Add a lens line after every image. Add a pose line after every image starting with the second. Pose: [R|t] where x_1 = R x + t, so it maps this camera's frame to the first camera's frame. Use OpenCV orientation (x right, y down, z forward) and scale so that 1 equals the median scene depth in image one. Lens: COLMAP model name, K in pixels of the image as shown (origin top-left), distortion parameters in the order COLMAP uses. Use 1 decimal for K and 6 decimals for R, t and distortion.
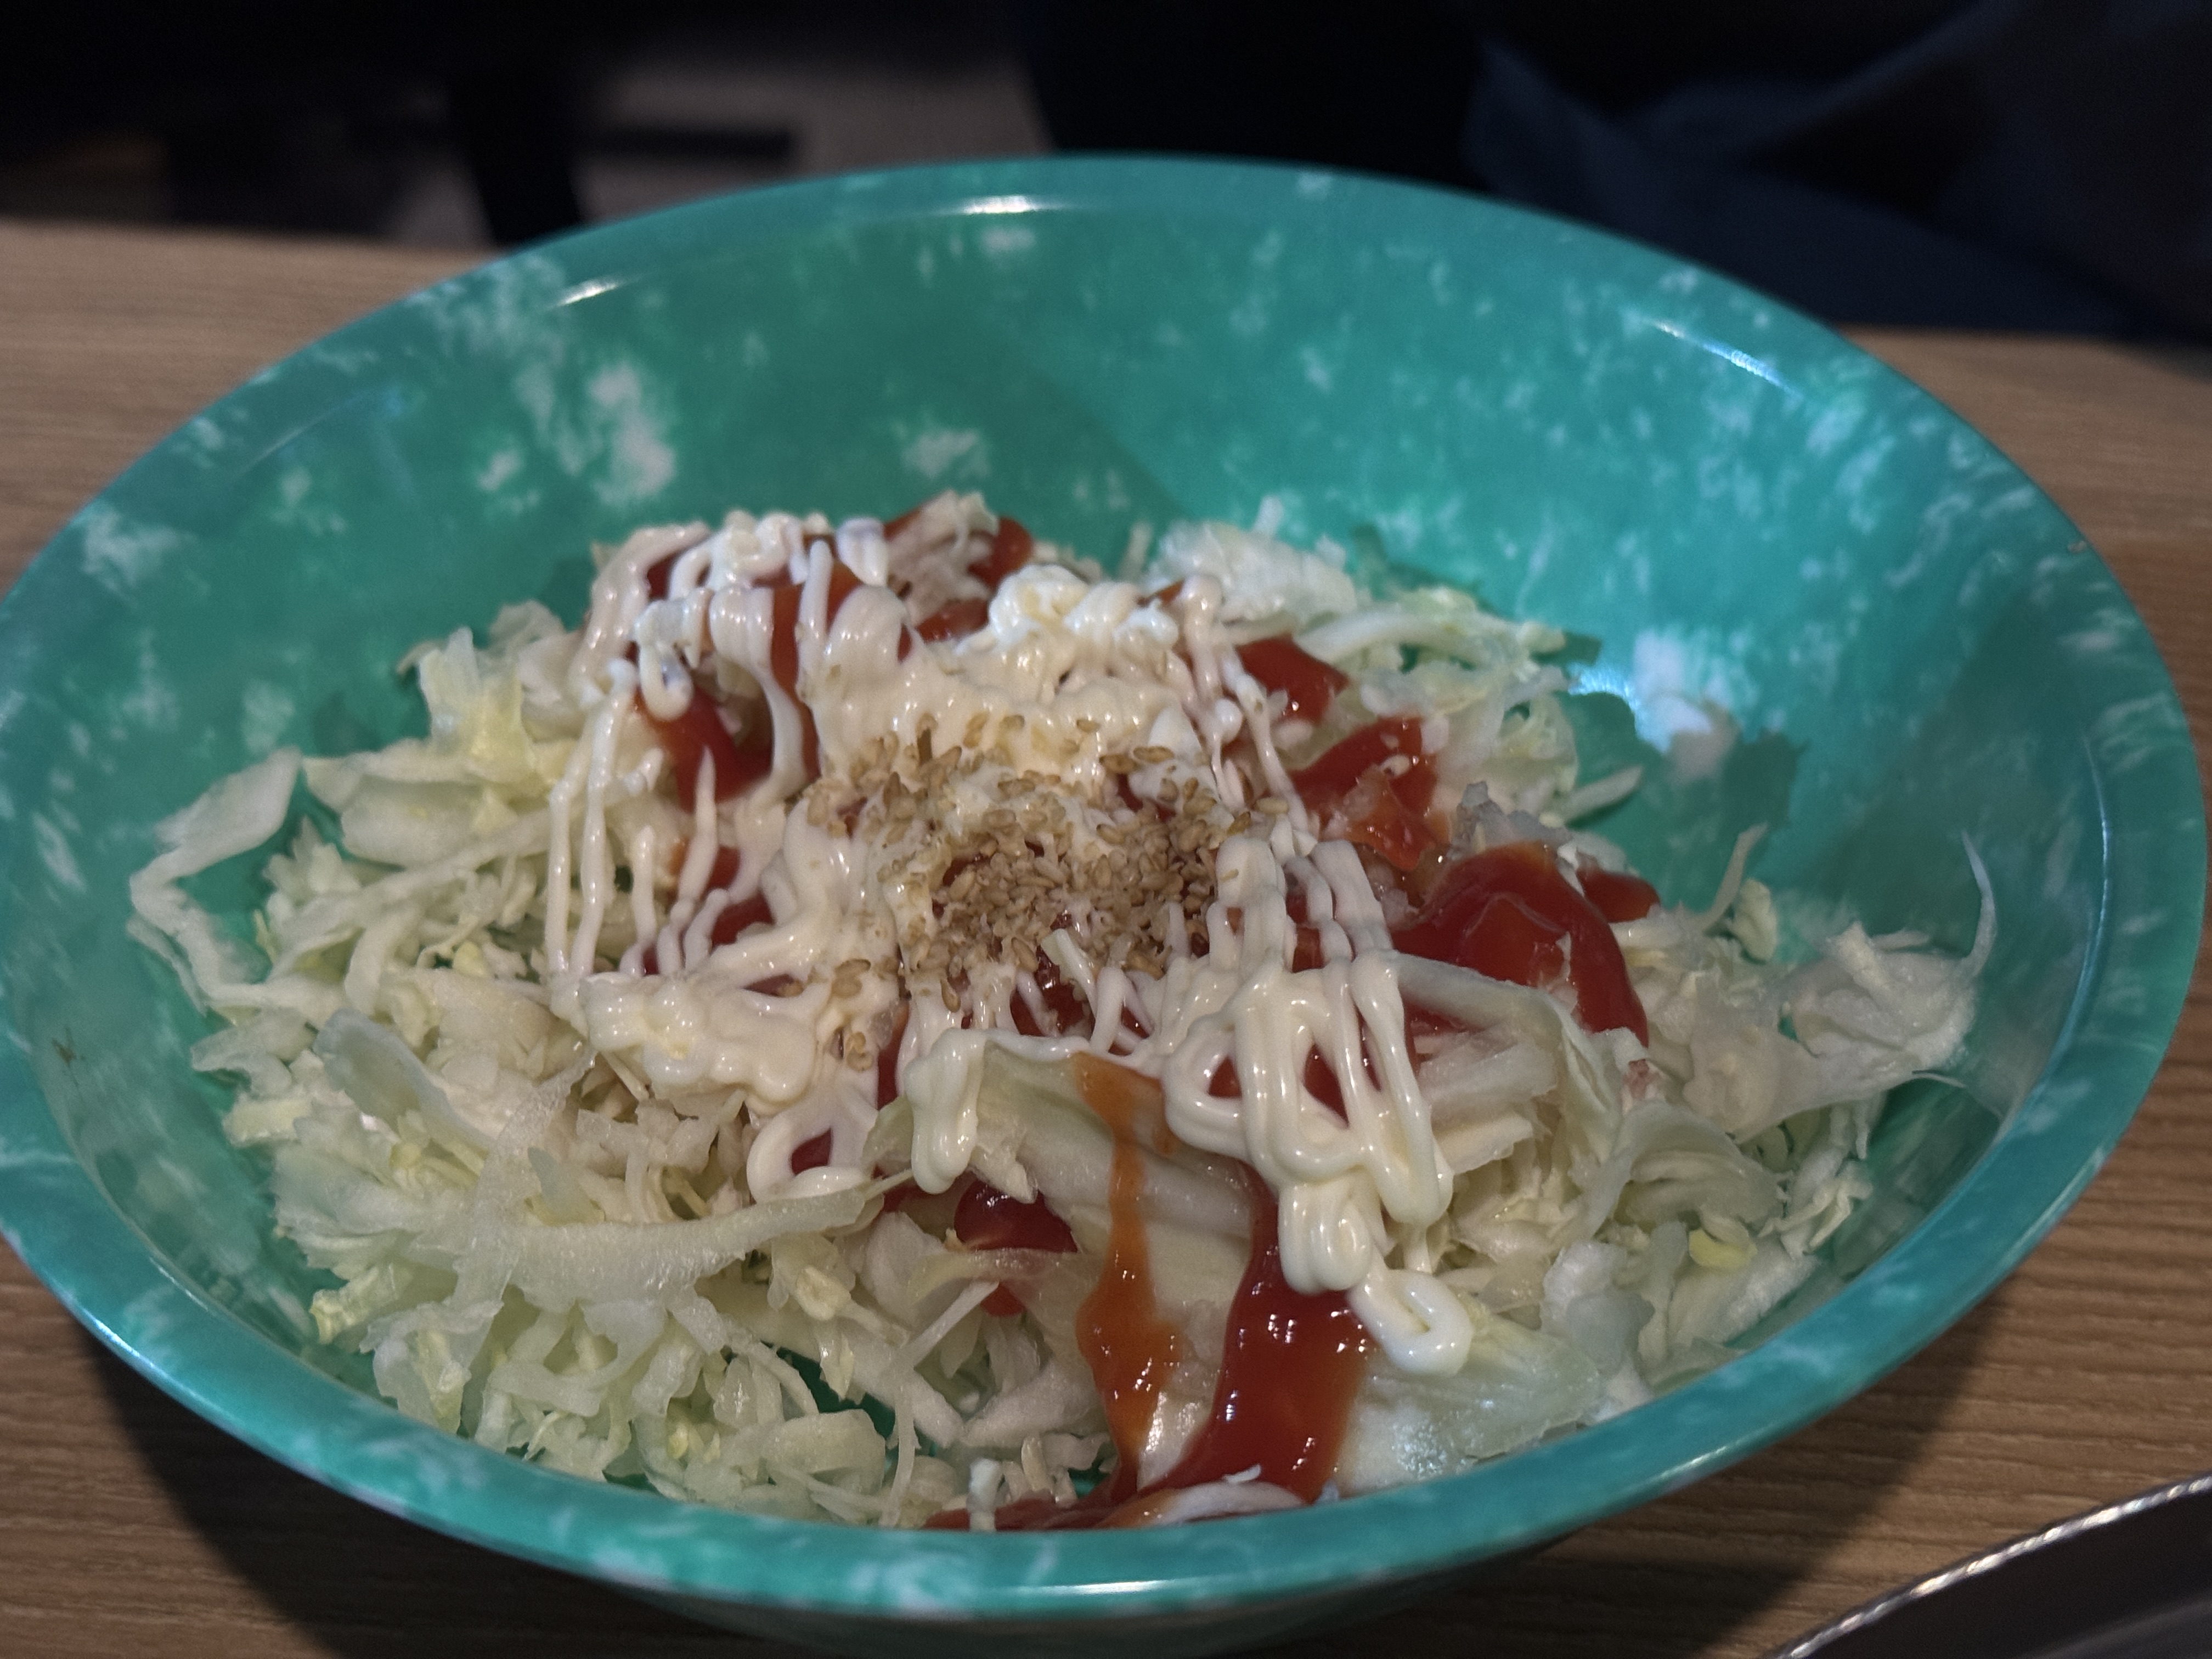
lens RADIAL K [[3086.1, 0, 1106.9], [0, 3086.1, 829.8], [0, 0, 1]] dist [0.211976, 0.000000]
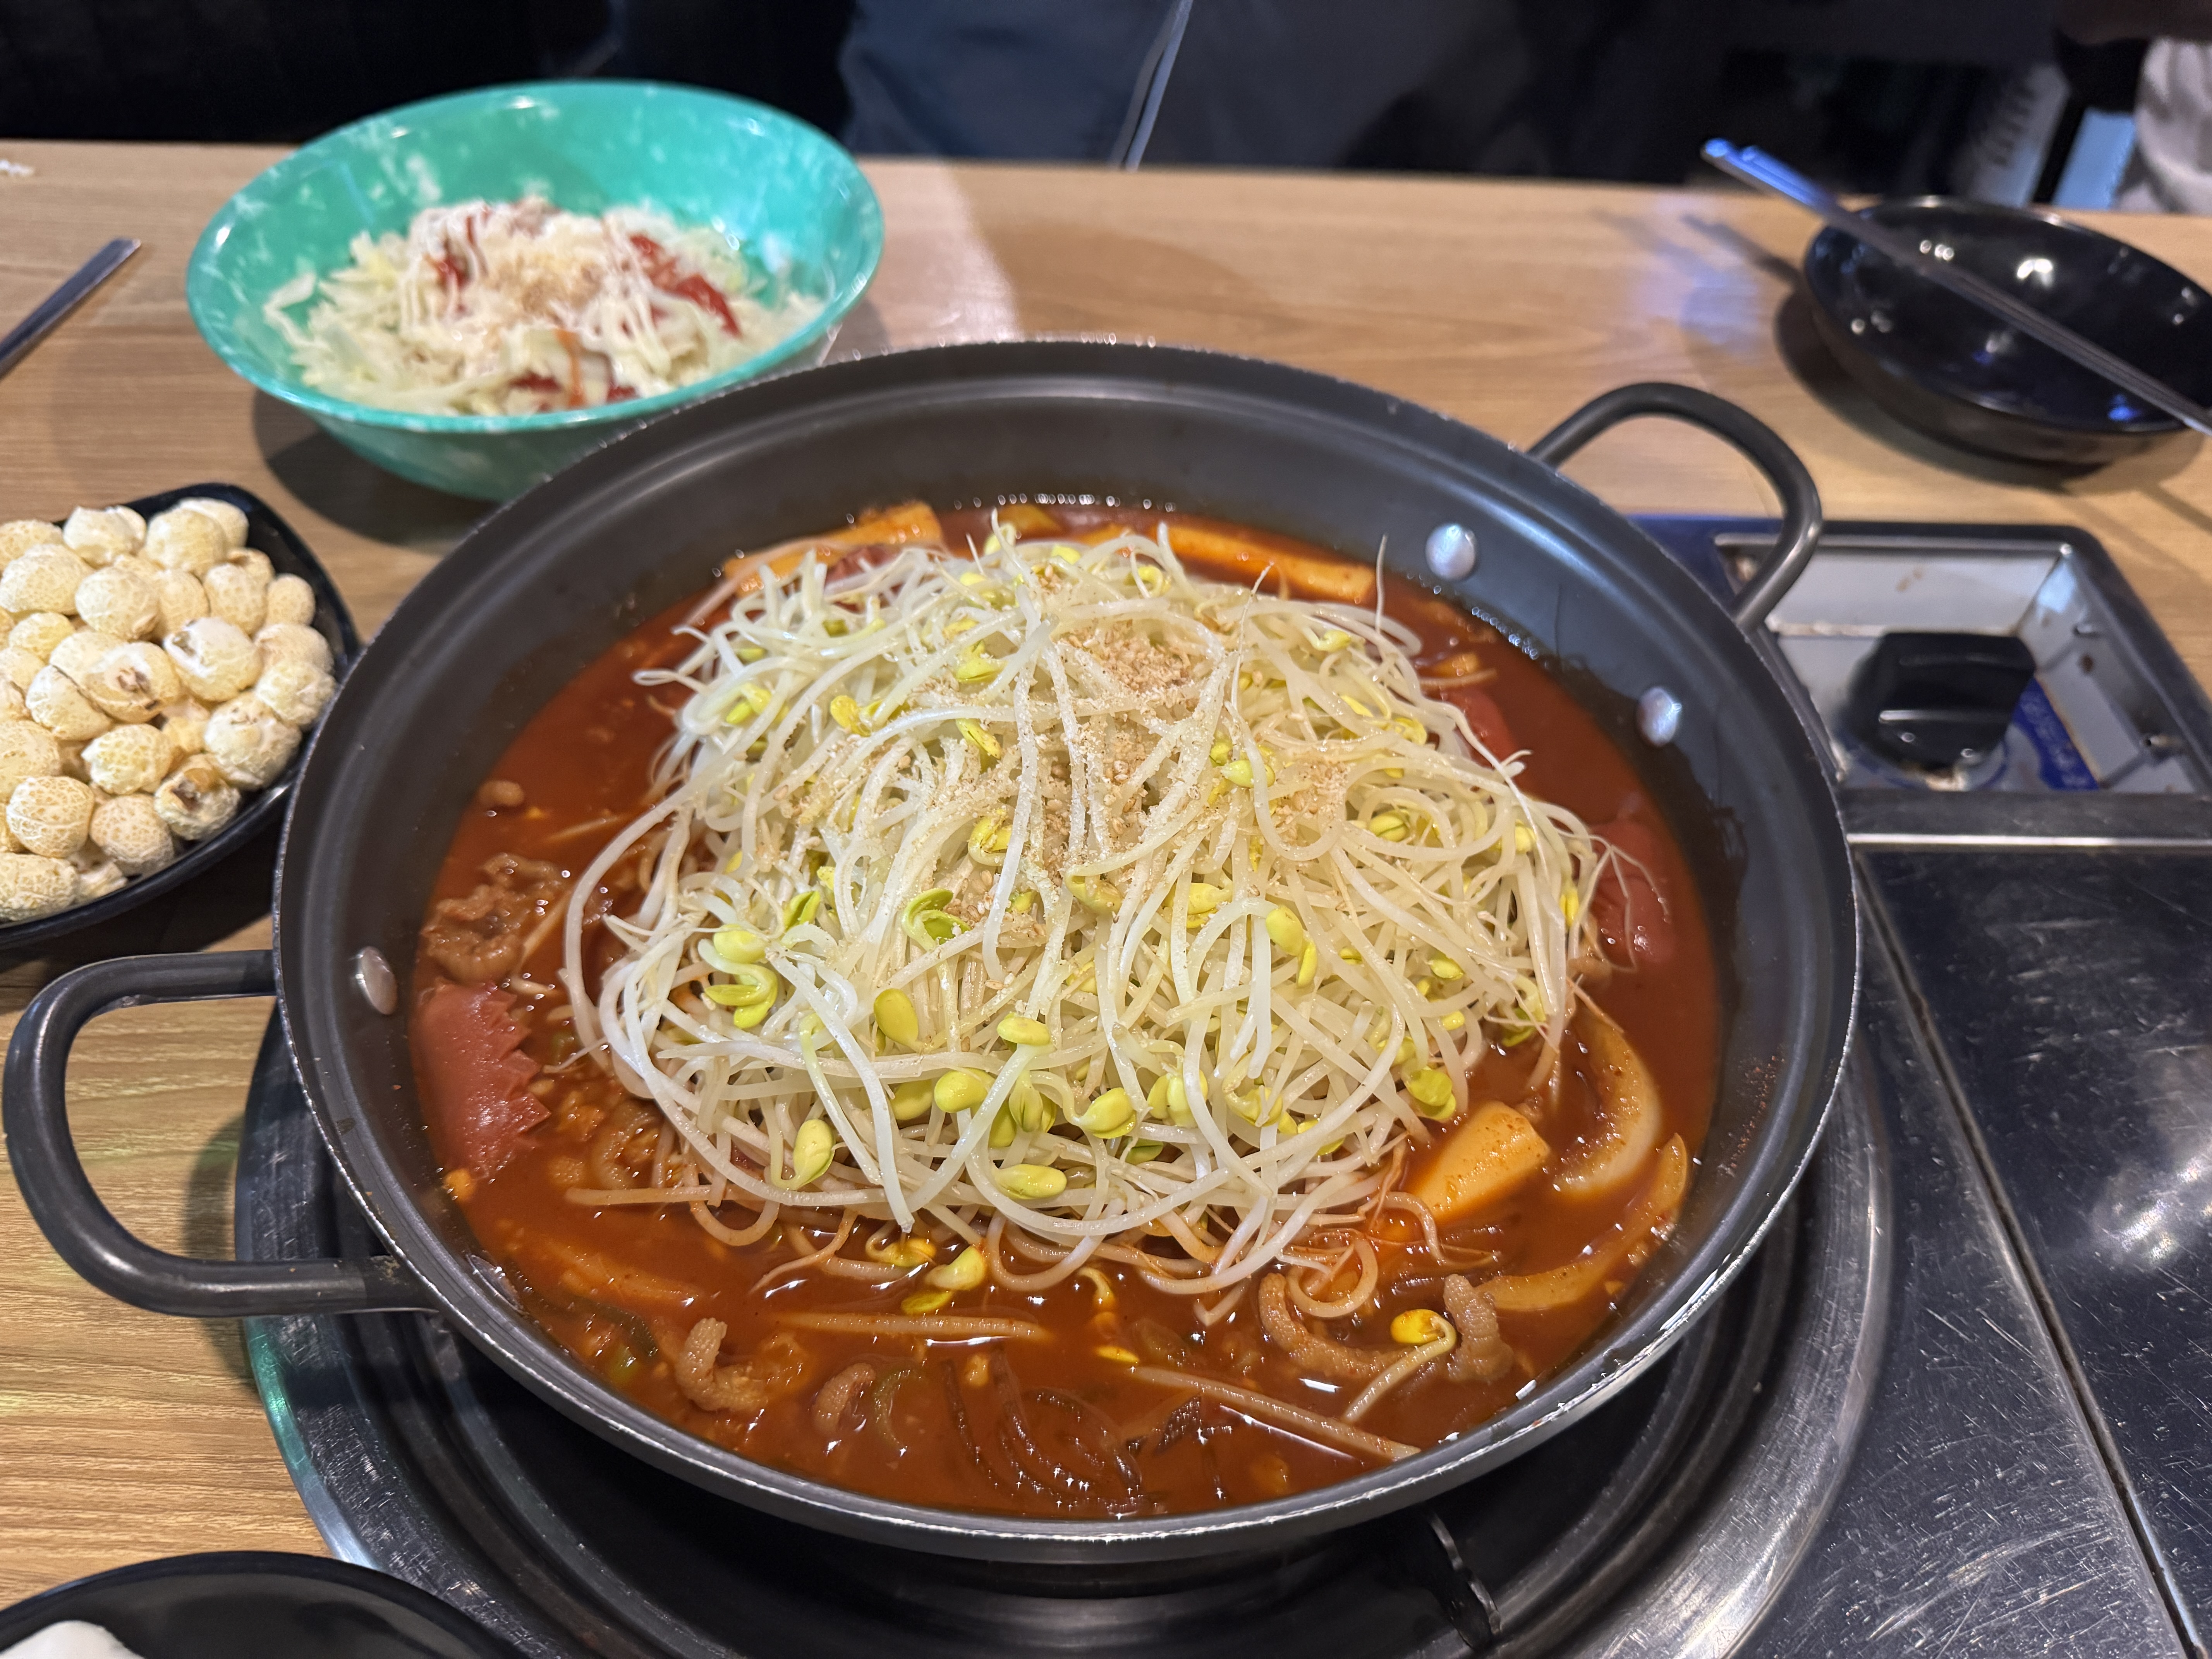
lens RADIAL K [[1563.2, 0, 1103.9], [0, 1563.2, 830.0], [0, 0, 1]] dist [-0.008648, -0.000871]
pose [[0.985877, -0.080881, 0.146644, 0.246215], [0.059093, 0.987329, 0.147276, 0.340761], [-0.156698, -0.136530, 0.978164, -0.723386]]
